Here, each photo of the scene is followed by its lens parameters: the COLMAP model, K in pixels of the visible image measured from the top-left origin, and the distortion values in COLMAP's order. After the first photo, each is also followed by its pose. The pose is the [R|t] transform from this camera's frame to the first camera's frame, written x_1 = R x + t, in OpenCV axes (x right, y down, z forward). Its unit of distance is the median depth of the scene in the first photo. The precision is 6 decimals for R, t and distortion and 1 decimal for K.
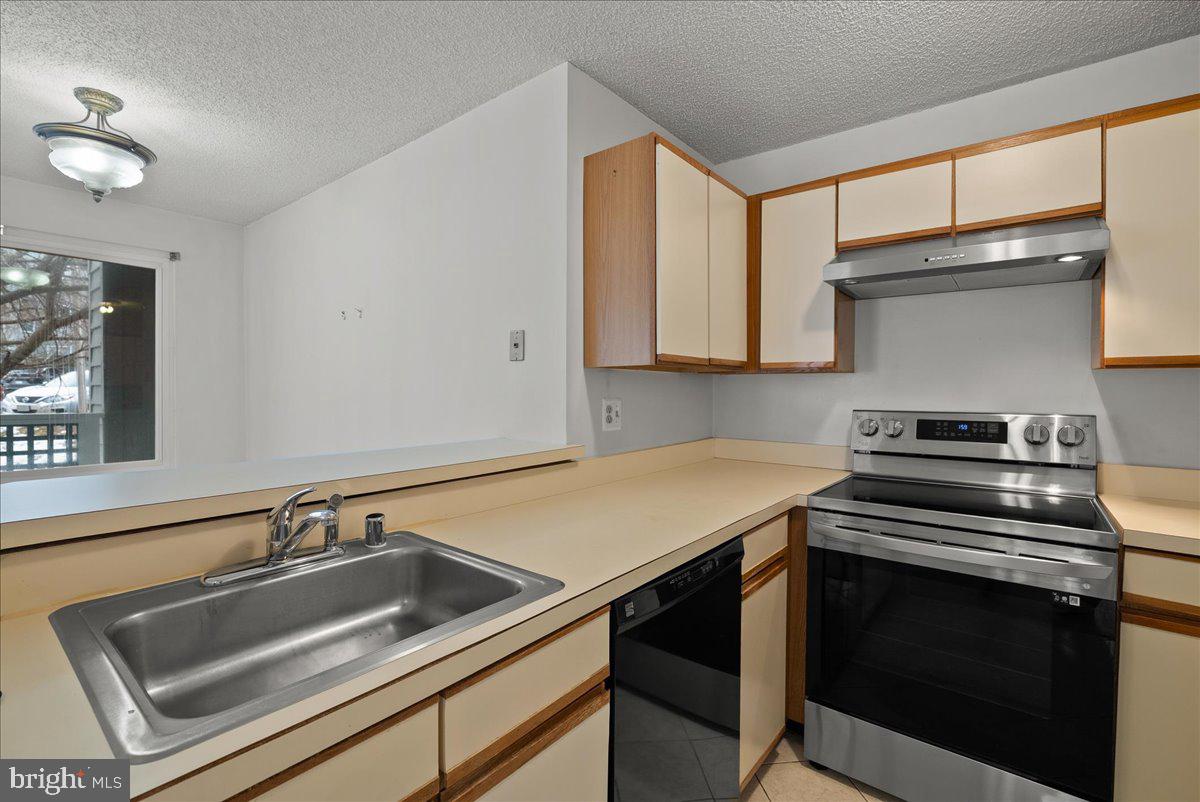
lens RADIAL K [[534.4, 0, 600.0], [0, 534.4, 401.0], [0, 0, 1]] dist [-0.009172, 0.000350]
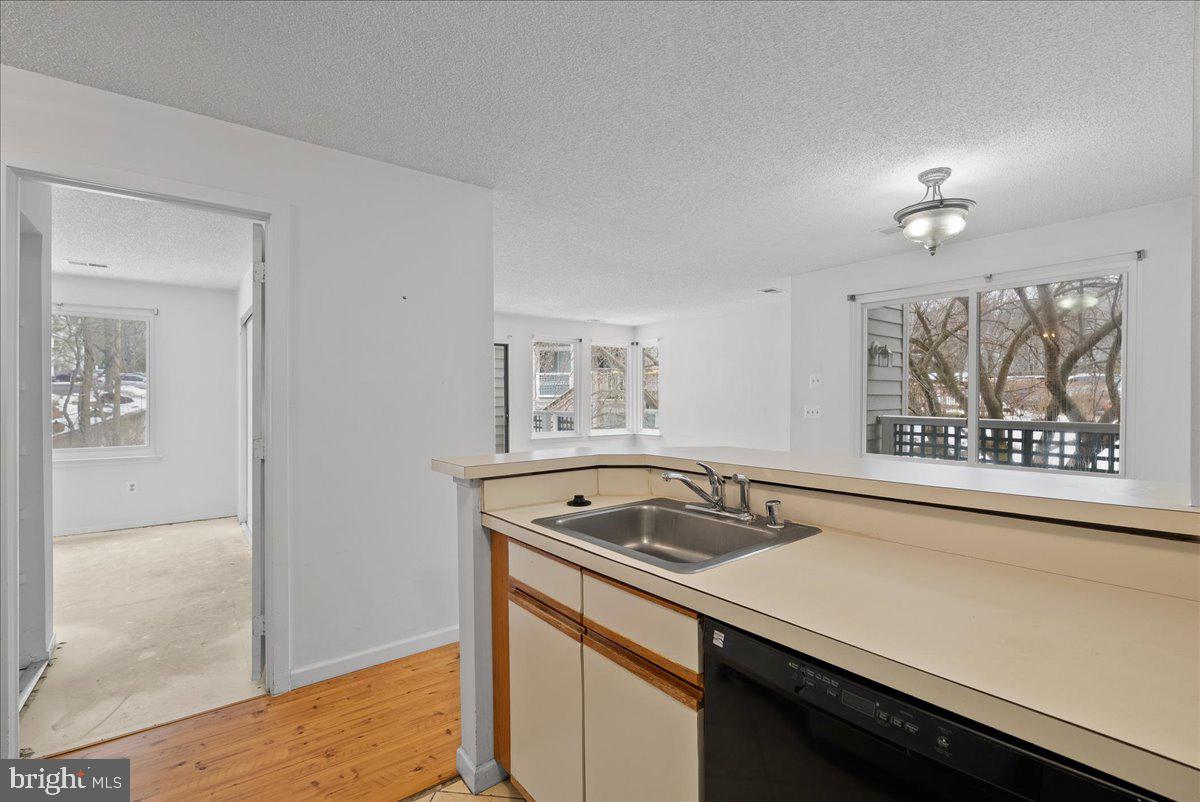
lens RADIAL K [[541.4, 0, 612.4], [0, 541.4, 404.2], [0, 0, 1]] dist [-0.003318, 0.000125]
pose [[-0.210731, 0.003913, -0.977536, 0.561882], [-0.022207, 0.999715, 0.008789, -0.005661], [0.977292, 0.023561, -0.210584, 0.571312]]
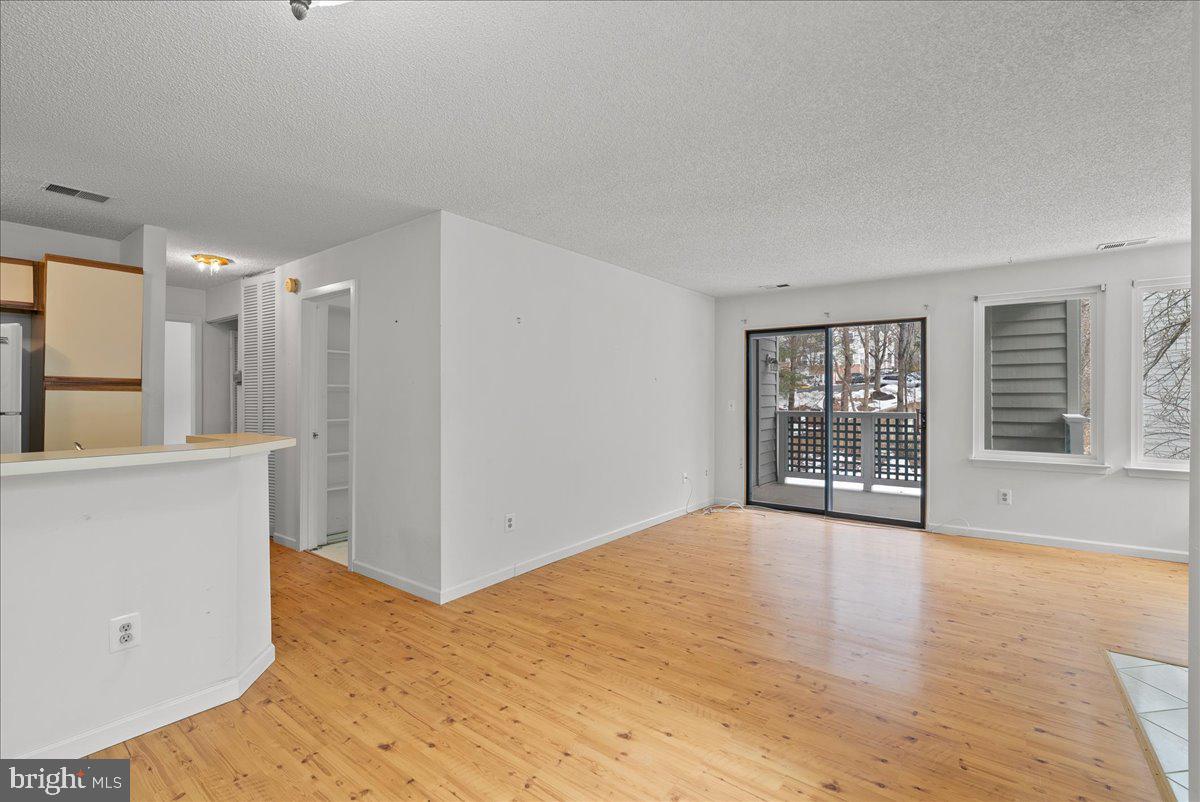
lens RADIAL K [[554.8, 0, 598.1], [0, 554.8, 396.0], [0, 0, 1]] dist [-0.003825, 0.000472]
pose [[-0.999827, -0.005506, -0.017750, -1.283193], [-0.005887, 0.999753, 0.021440, -0.043741], [0.017627, 0.021541, -0.999613, 1.642069]]
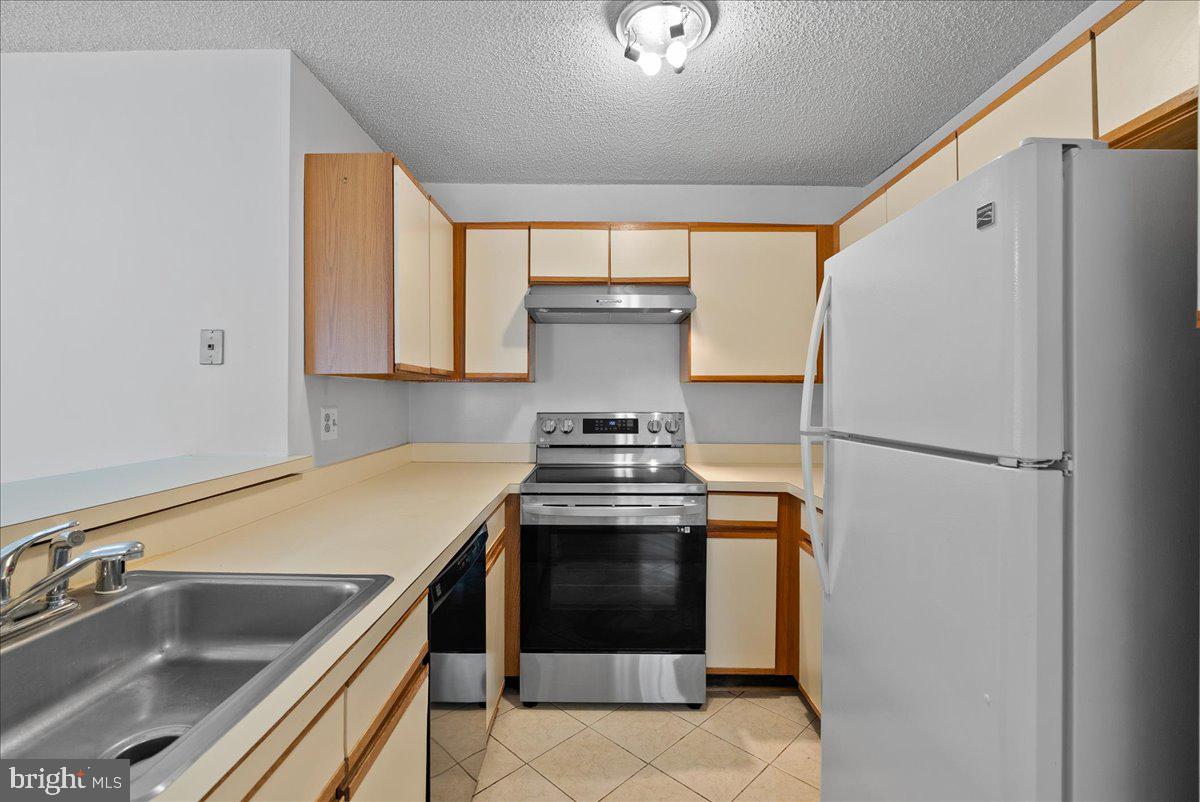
lens RADIAL K [[534.4, 0, 600.0], [0, 534.4, 401.0], [0, 0, 1]] dist [-0.009172, 0.000350]
pose [[0.782959, -0.009801, 0.621996, -0.216821], [0.016593, 0.999849, -0.005131, -0.001787], [-0.621852, 0.014338, 0.783004, -0.066180]]
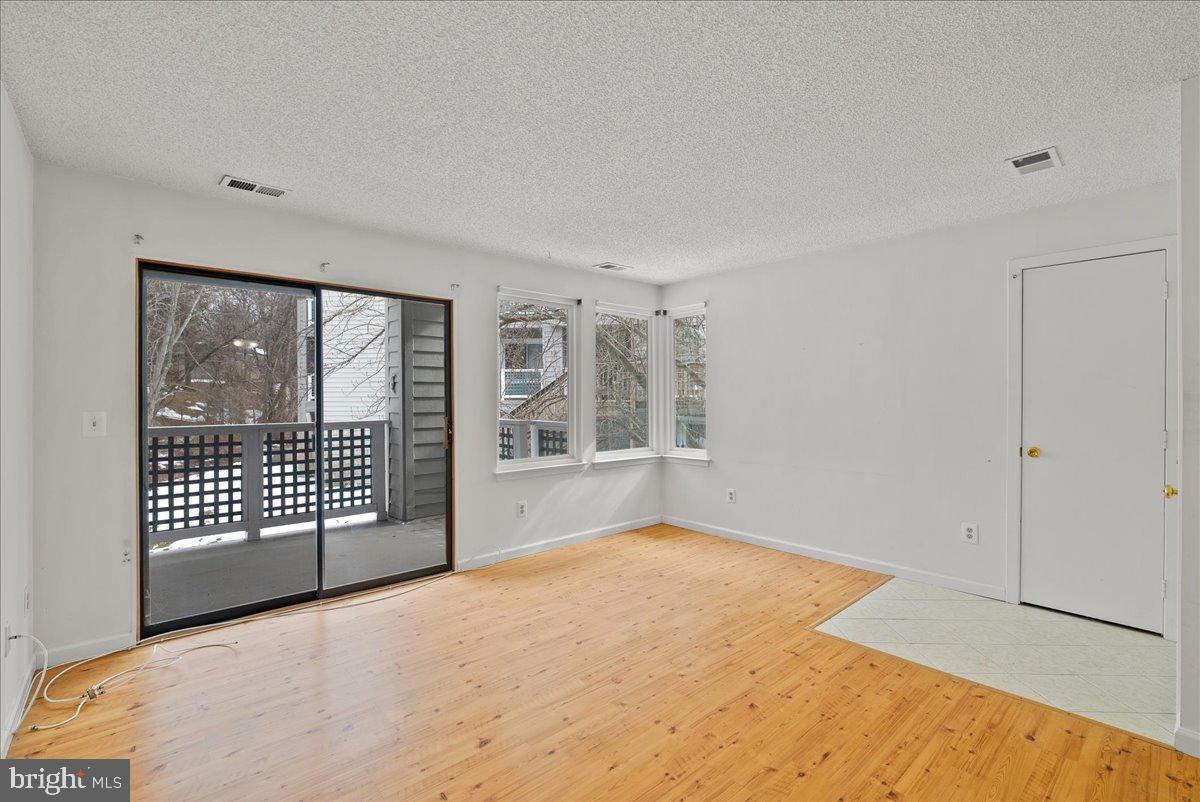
lens RADIAL K [[534.4, 0, 600.0], [0, 534.4, 401.0], [0, 0, 1]] dist [-0.009172, 0.000350]
pose [[-0.167028, -0.002357, -0.985949, -1.026067], [-0.019967, 0.999800, 0.000992, -0.008935], [0.985750, 0.019852, -0.167041, -0.028287]]
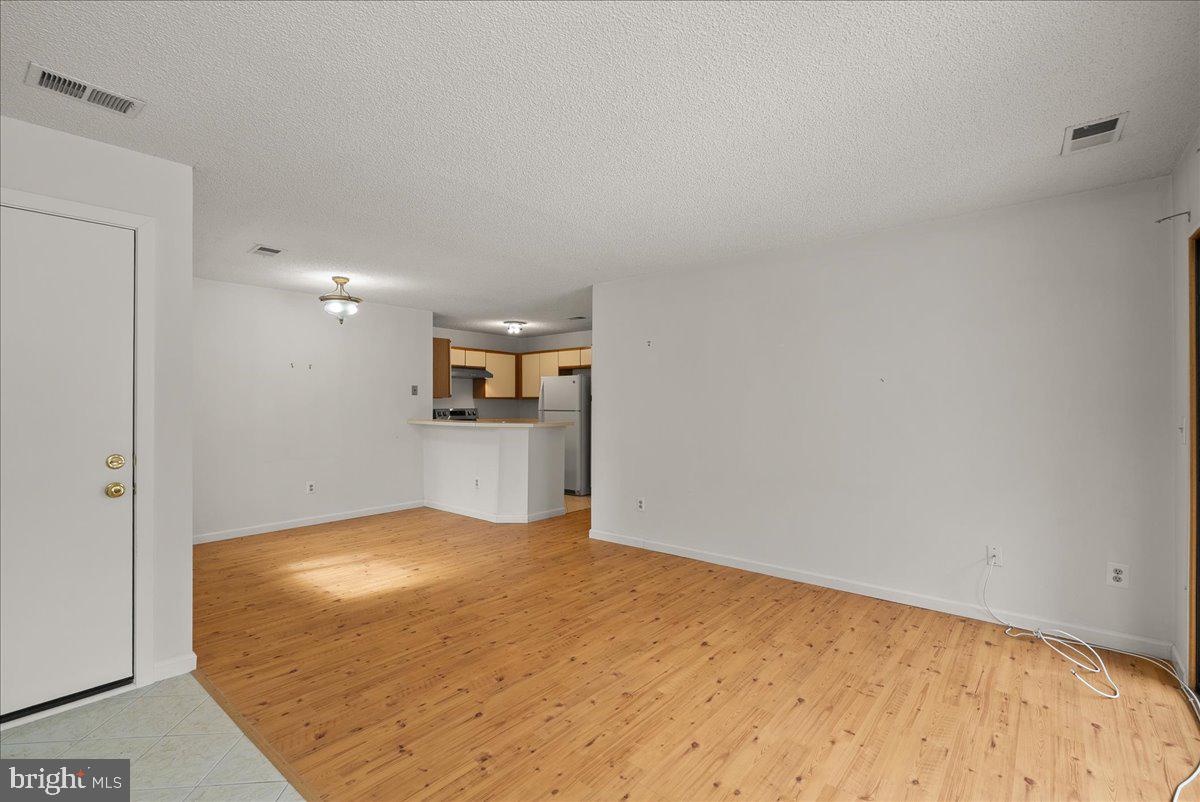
lens RADIAL K [[528.9, 0, 572.1], [0, 528.9, 401.7], [0, 0, 1]] dist [-0.010113, -0.000045]
pose [[0.074228, -0.003415, 0.997235, -3.356059], [0.022231, 0.999751, 0.001769, -0.023890], [-0.996993, 0.022038, 0.074285, -0.158247]]
